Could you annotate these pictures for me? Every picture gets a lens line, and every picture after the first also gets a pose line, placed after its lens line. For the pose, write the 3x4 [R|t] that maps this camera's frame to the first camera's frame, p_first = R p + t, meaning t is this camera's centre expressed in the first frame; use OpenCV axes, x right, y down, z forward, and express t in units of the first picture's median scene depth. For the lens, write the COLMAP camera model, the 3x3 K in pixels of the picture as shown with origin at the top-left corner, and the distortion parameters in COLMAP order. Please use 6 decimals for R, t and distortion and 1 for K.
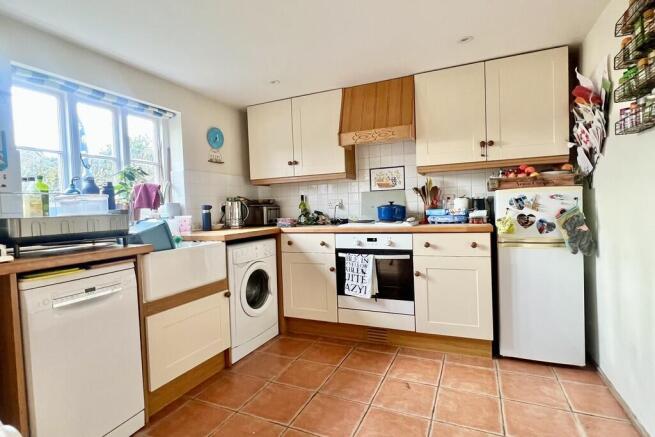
lens RADIAL K [[318.3, 0, 327.5], [0, 318.3, 218.5], [0, 0, 1]] dist [0.000087, 0.000023]
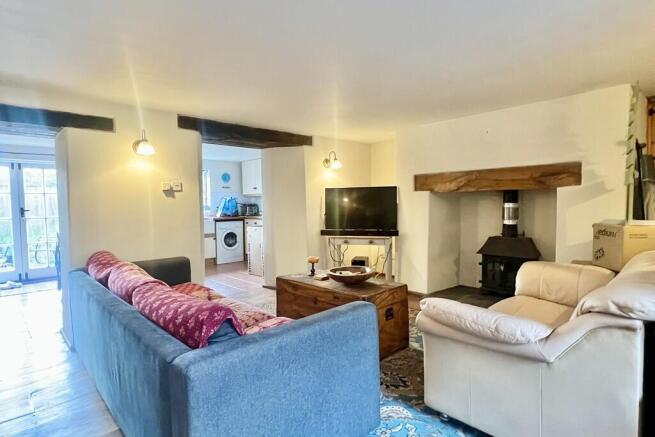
lens RADIAL K [[349.0, 0, 327.5], [0, 349.0, 218.5], [0, 0, 1]] dist [-0.000927, -0.000366]
pose [[0.934790, 0.027235, -0.354156, 1.354158], [-0.020112, 0.999515, 0.023780, -0.030173], [0.354632, -0.015107, 0.934884, -1.225293]]
